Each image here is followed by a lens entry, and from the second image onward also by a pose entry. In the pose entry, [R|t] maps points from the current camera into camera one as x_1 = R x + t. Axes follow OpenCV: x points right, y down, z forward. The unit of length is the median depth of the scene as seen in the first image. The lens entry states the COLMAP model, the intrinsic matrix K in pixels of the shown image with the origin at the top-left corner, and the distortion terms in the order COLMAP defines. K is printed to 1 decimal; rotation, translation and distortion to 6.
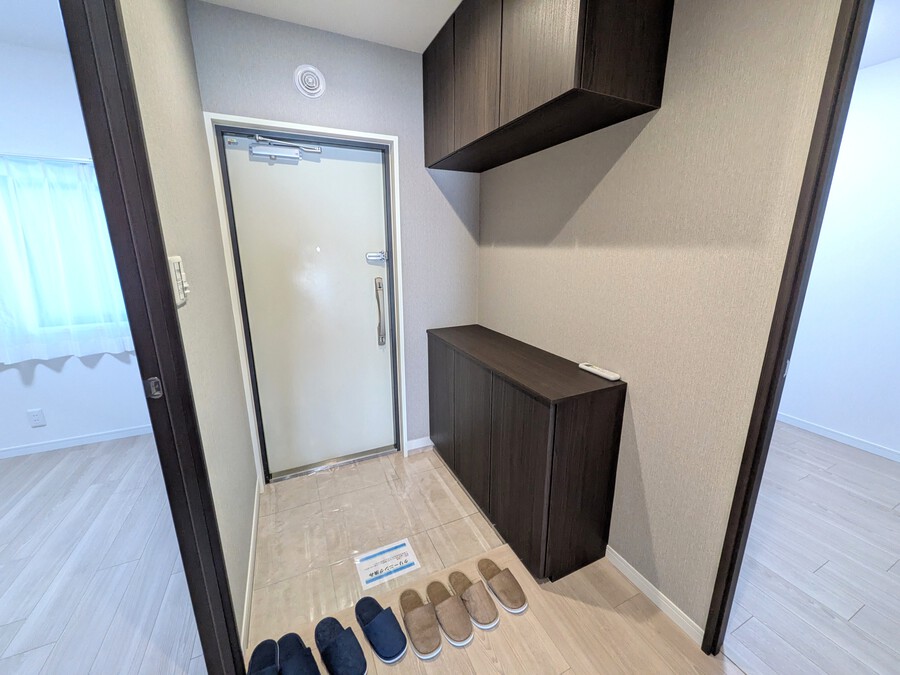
lens RADIAL K [[356.6, 0, 447.9], [0, 356.6, 337.4], [0, 0, 1]] dist [0.002301, -0.000888]
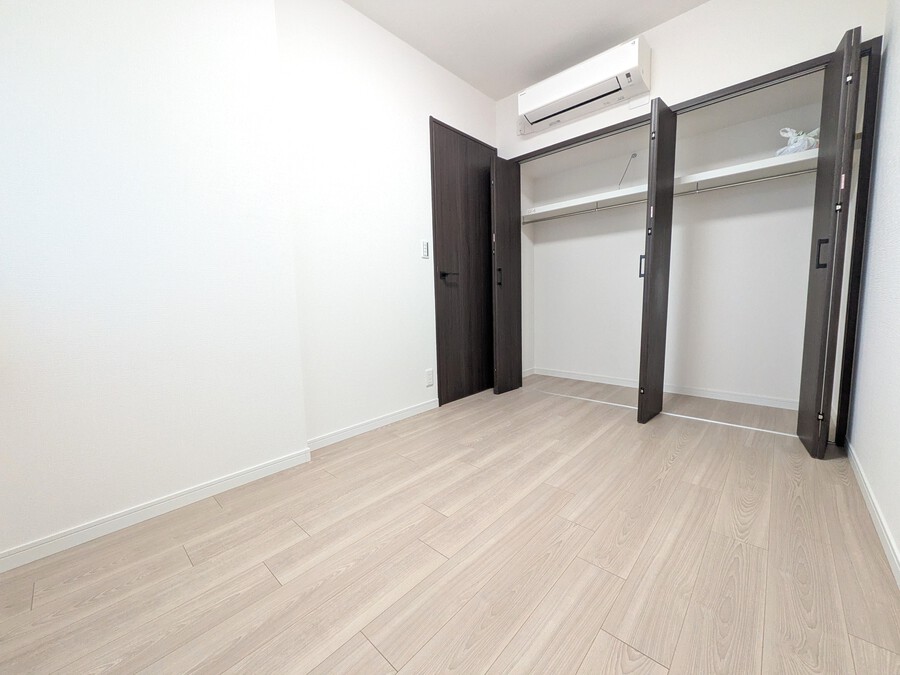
lens RADIAL K [[356.6, 0, 450.9], [0, 356.6, 336.6], [0, 0, 1]] dist [0.002301, -0.000888]
pose [[-0.384049, -0.085703, 0.919326, -1.520526], [0.246827, 0.949916, 0.191667, 0.050306], [-0.889709, 0.300524, -0.343661, 0.861348]]
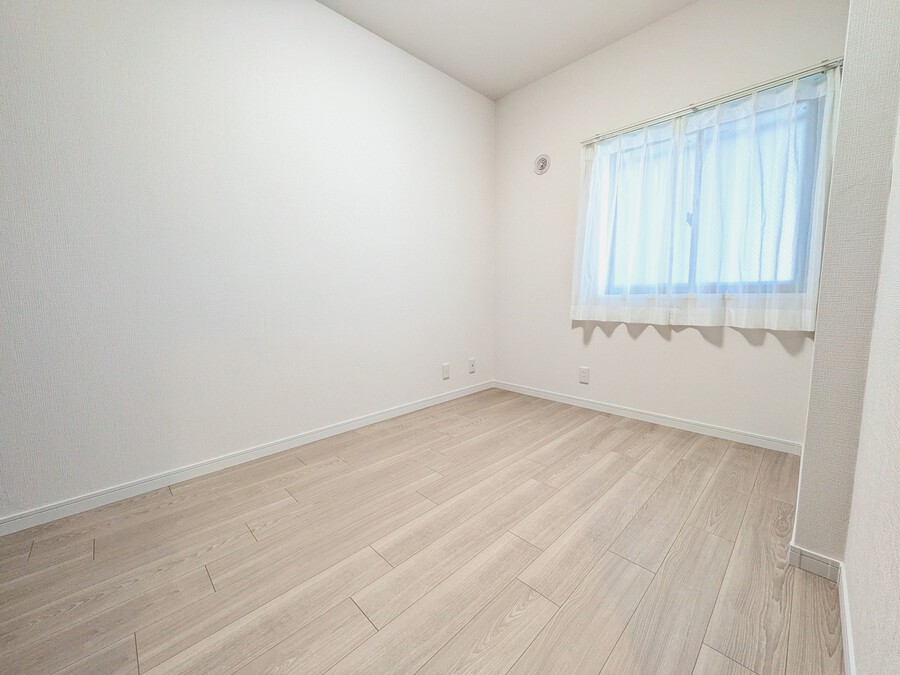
lens RADIAL K [[356.6, 0, 449.8], [0, 356.6, 335.5], [0, 0, 1]] dist [0.002301, -0.000888]
pose [[0.333294, 0.103810, -0.937091, -0.306842], [-0.211146, 0.976893, 0.033121, 0.179924], [0.918876, 0.186824, 0.347512, 0.240942]]
